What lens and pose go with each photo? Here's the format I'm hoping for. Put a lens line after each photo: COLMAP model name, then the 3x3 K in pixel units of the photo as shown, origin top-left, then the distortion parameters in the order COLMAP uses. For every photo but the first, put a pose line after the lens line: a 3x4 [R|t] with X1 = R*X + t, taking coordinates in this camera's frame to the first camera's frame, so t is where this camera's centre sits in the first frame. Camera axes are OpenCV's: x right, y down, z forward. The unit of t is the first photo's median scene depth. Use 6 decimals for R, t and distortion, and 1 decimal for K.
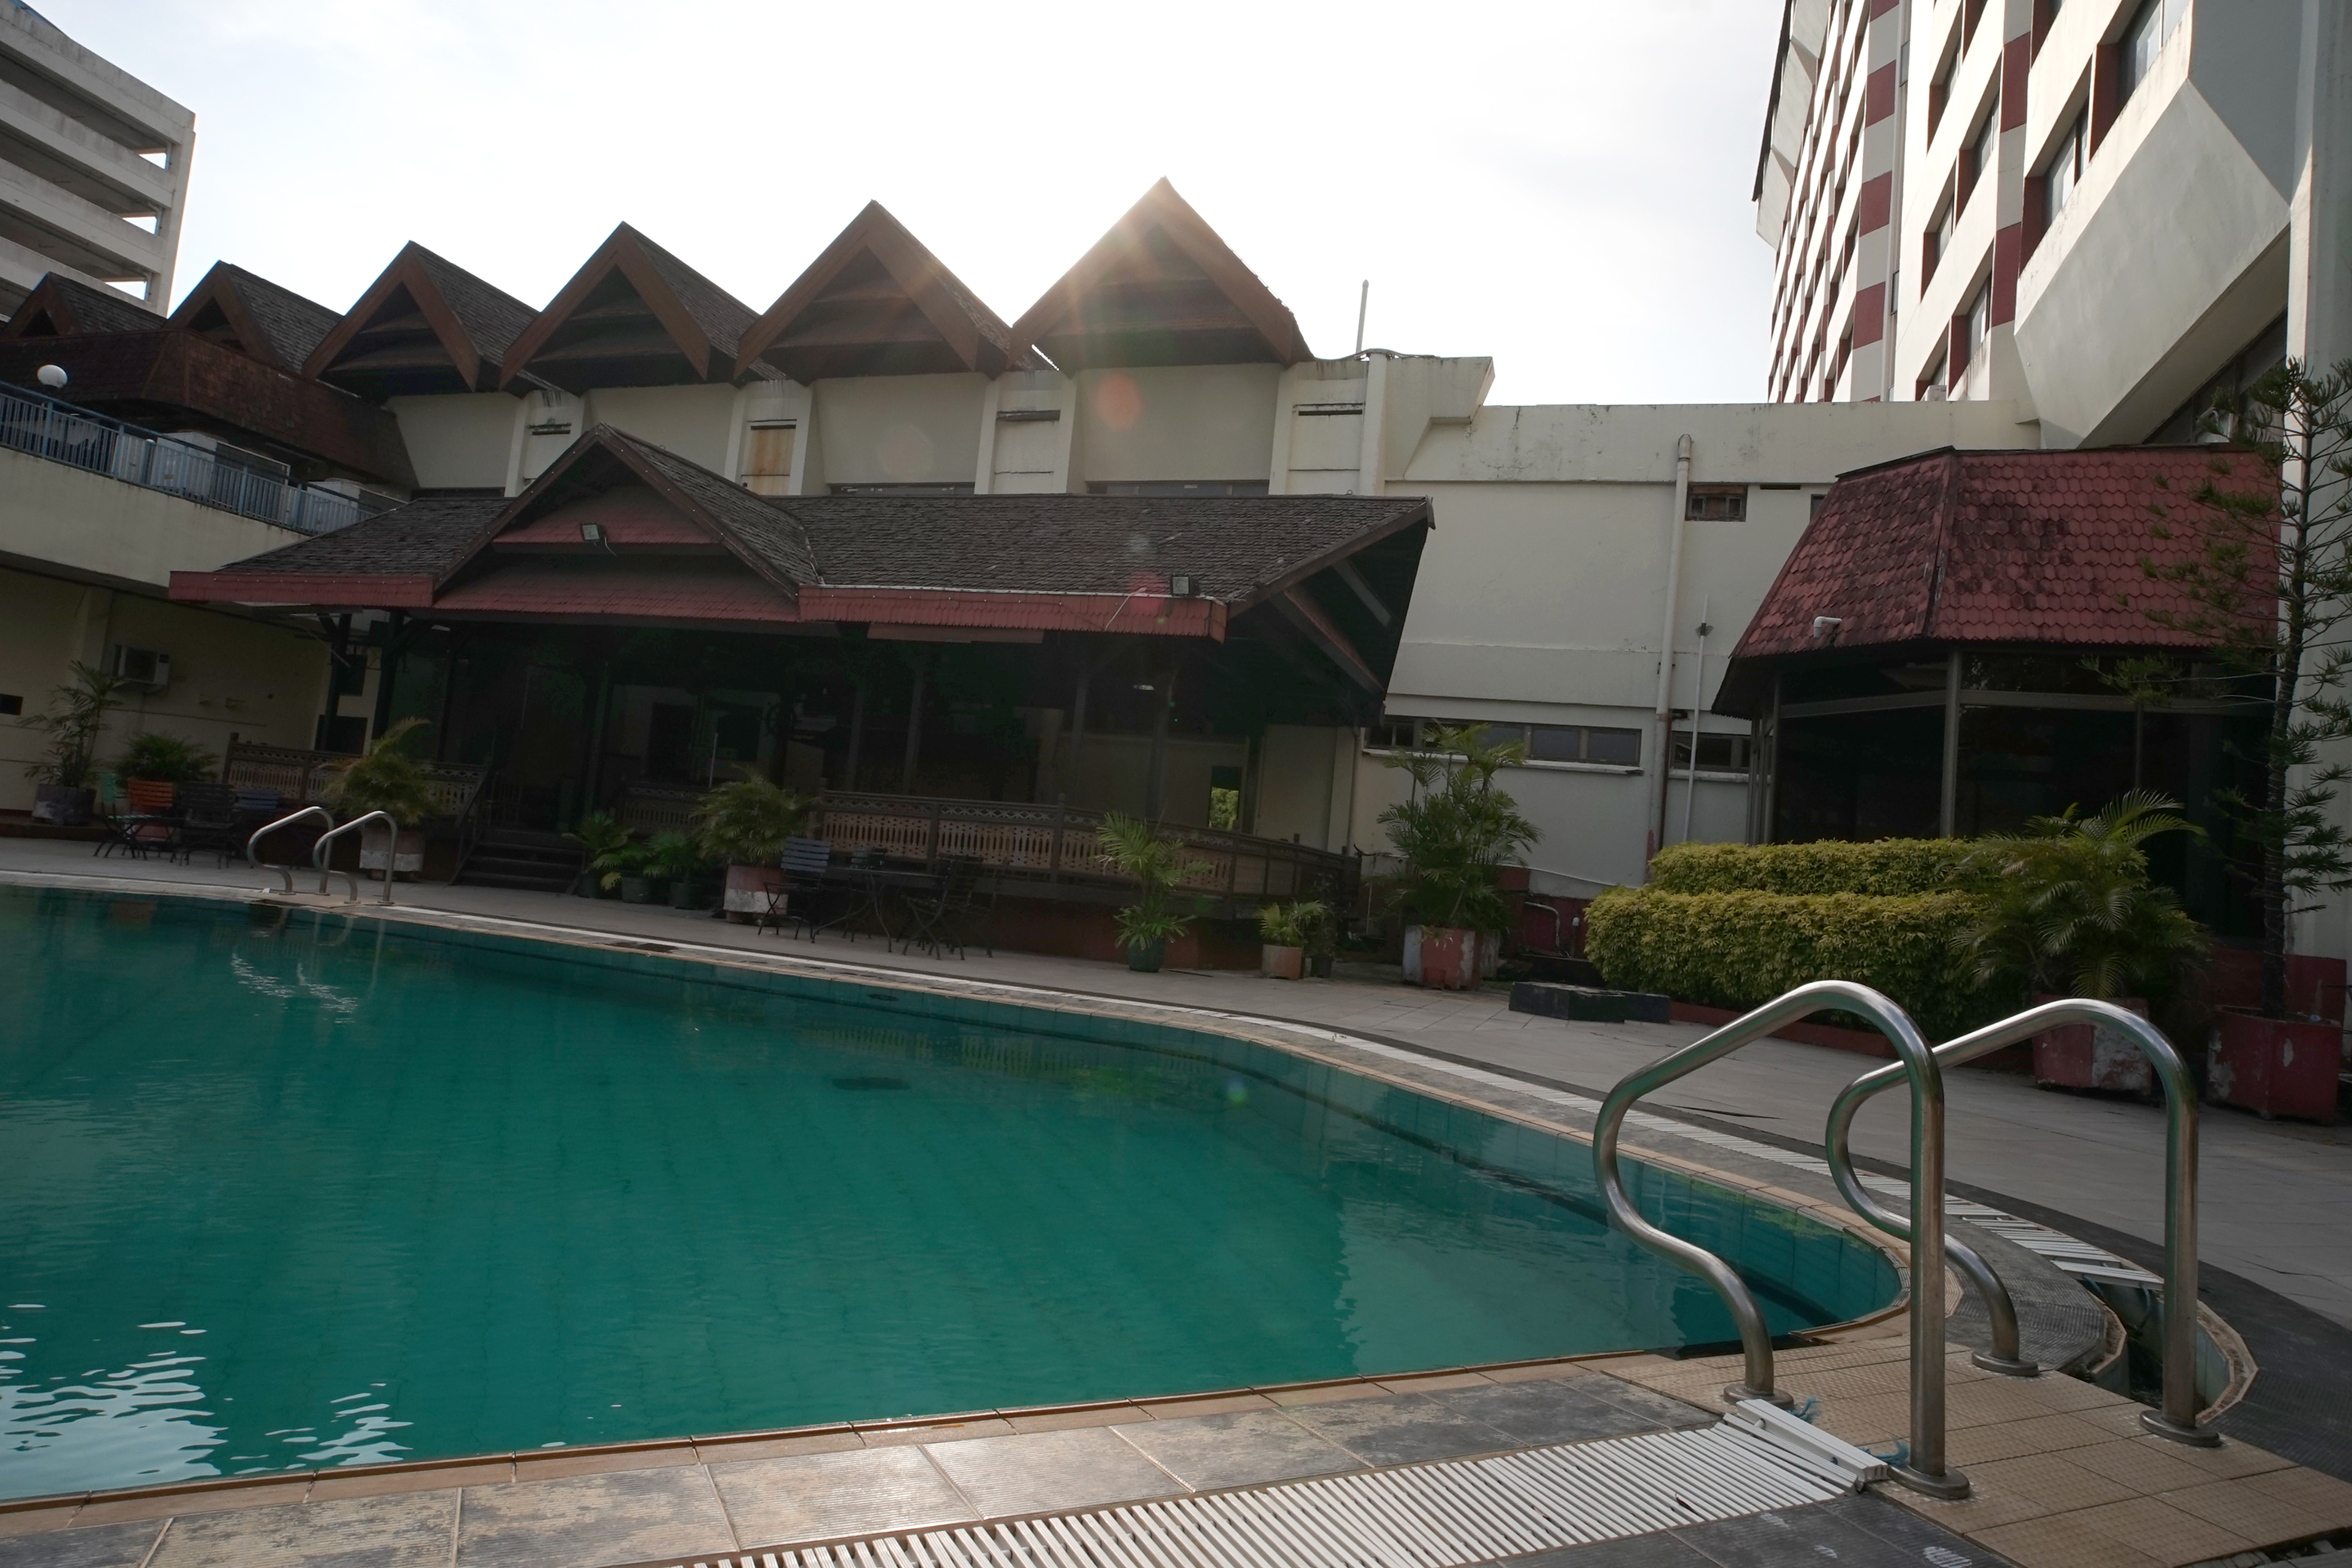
lens RADIAL K [[1345.9, 0, 1181.3], [0, 1345.9, 772.2], [0, 0, 1]] dist [-0.041648, 0.029308]
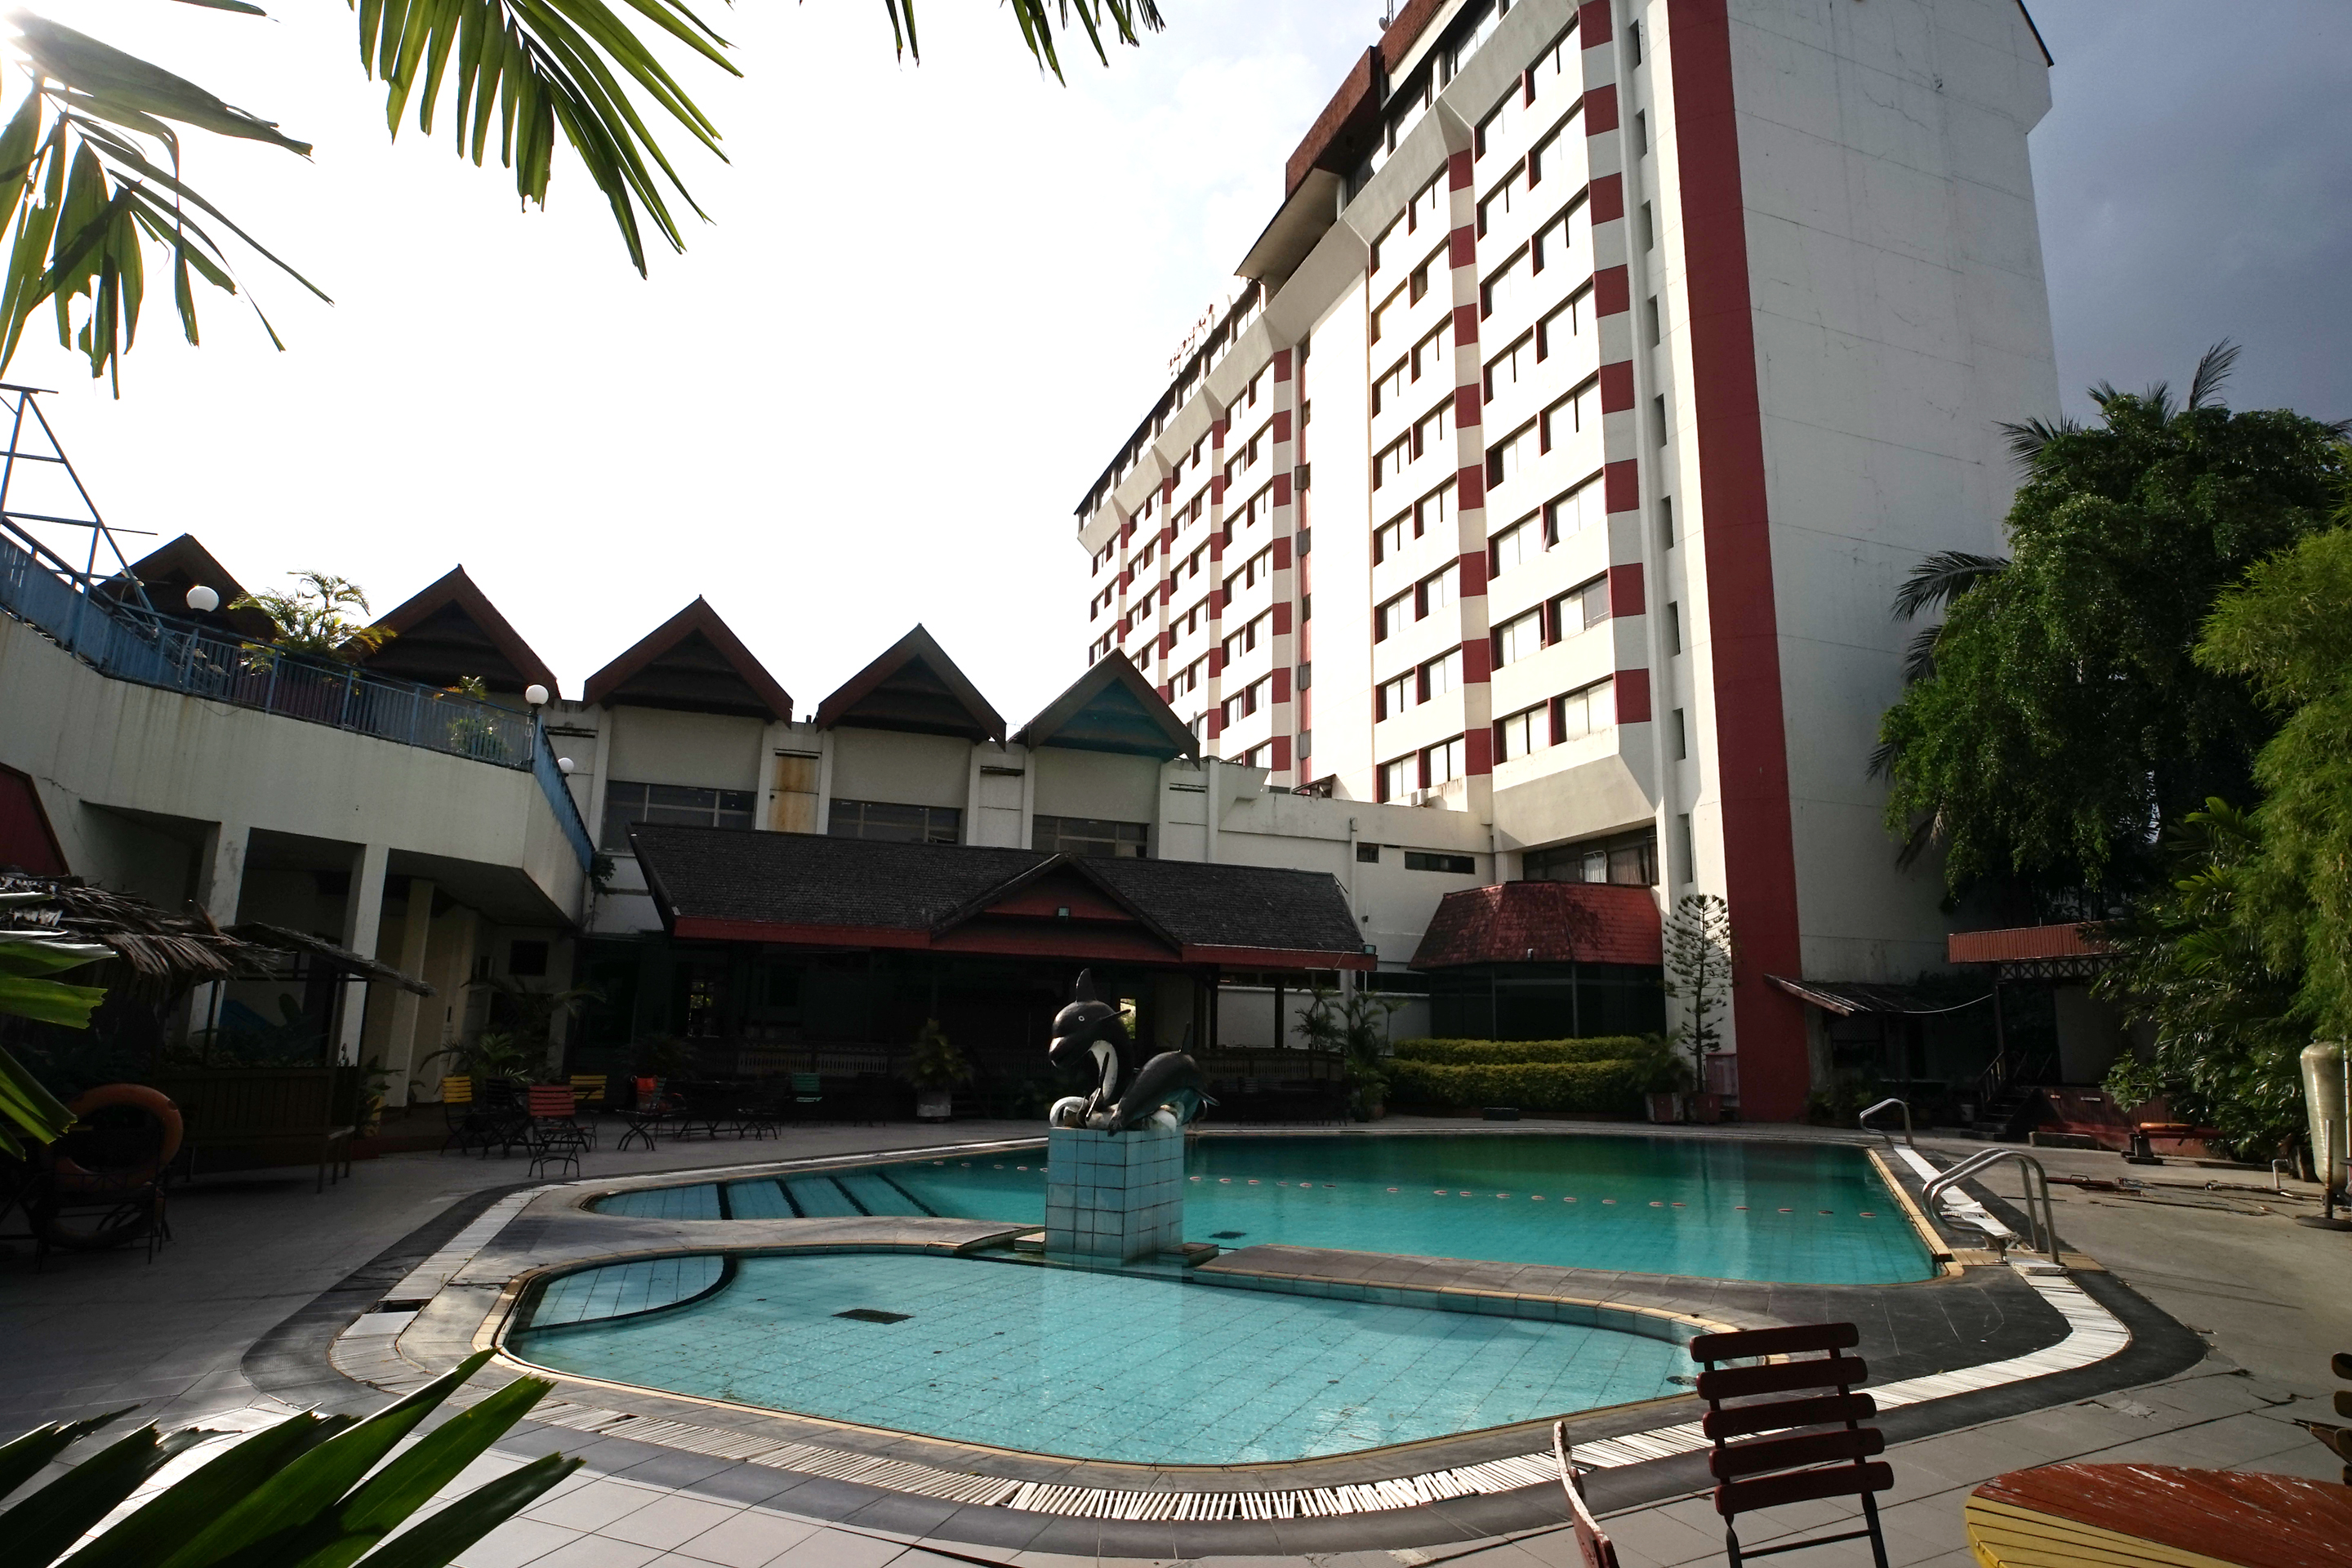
lens RADIAL K [[1345.9, 0, 1181.3], [0, 1345.9, 772.2], [0, 0, 1]] dist [-0.041648, 0.029308]
pose [[0.773812, 0.048309, 0.631570, -1.066841], [0.004674, 0.996625, -0.081959, -0.158322], [-0.633398, 0.066373, 0.770975, -0.364439]]
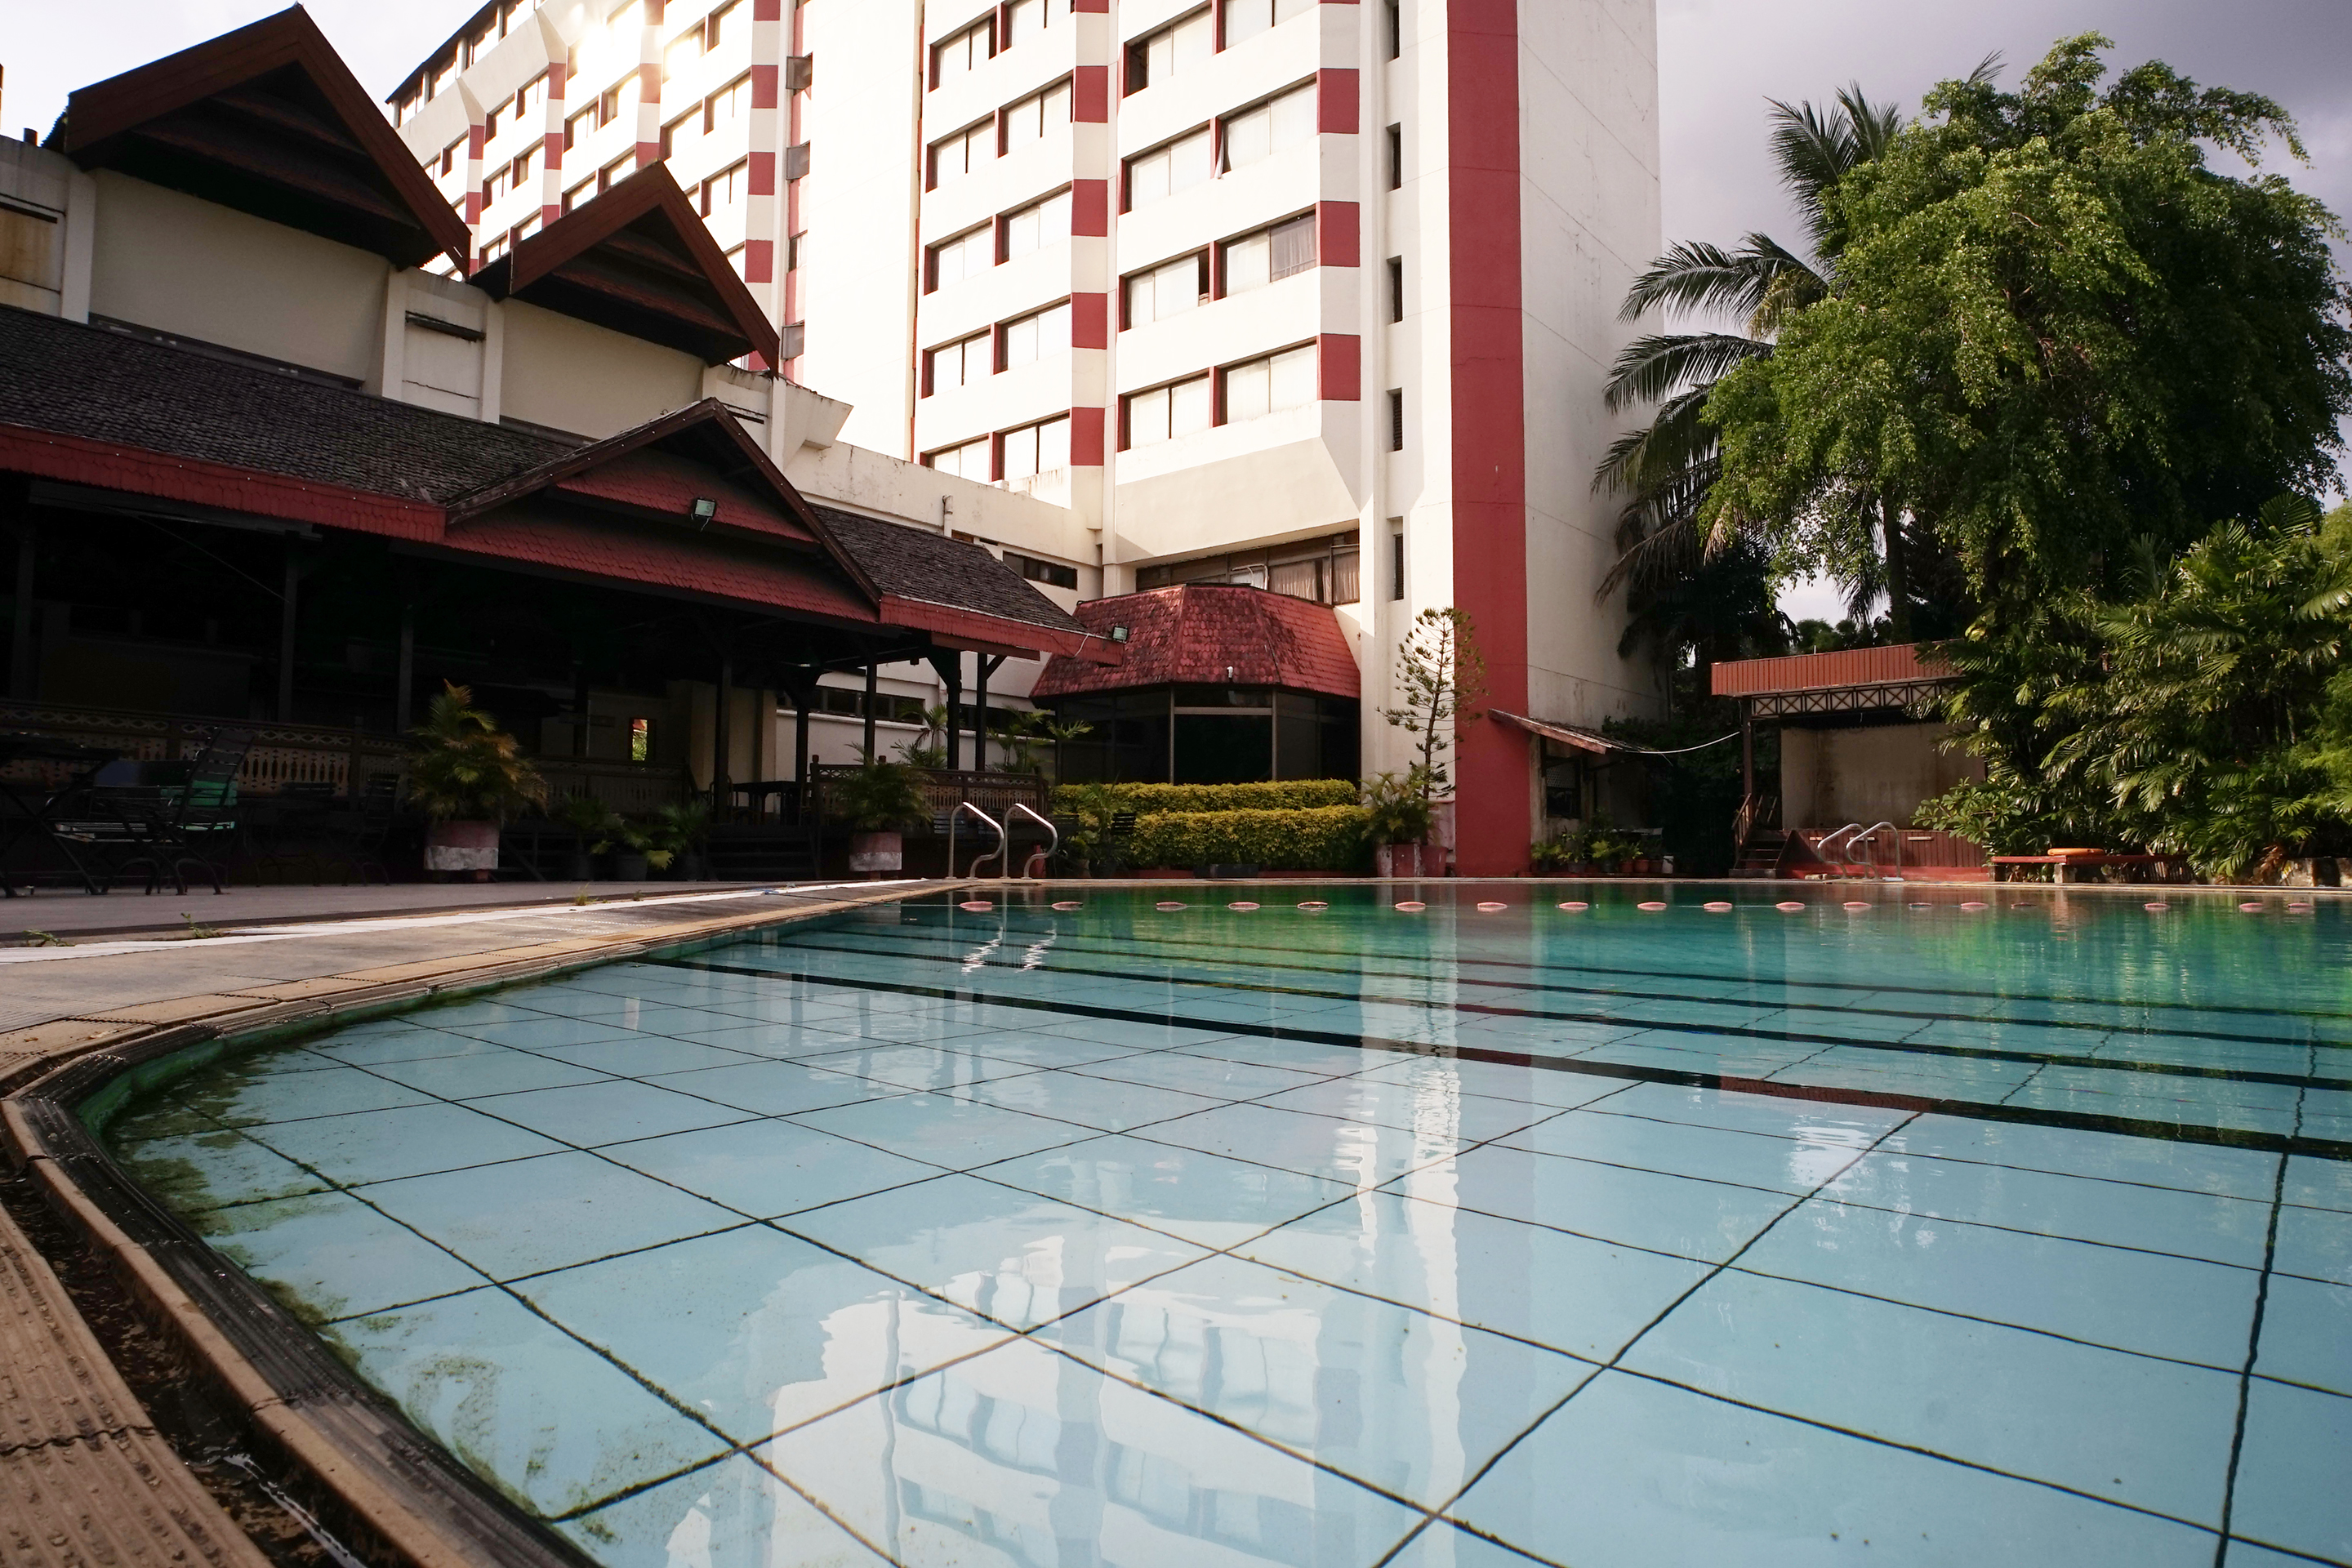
lens RADIAL K [[1371.2, 0, 1185.3], [0, 1371.2, 755.3], [0, 0, 1]] dist [-0.020445, 0.000580]
pose [[0.358467, -0.017041, 0.933387, -0.916438], [-0.044501, 0.998385, 0.035318, -0.035732], [-0.932481, -0.054197, 0.357130, 0.217892]]
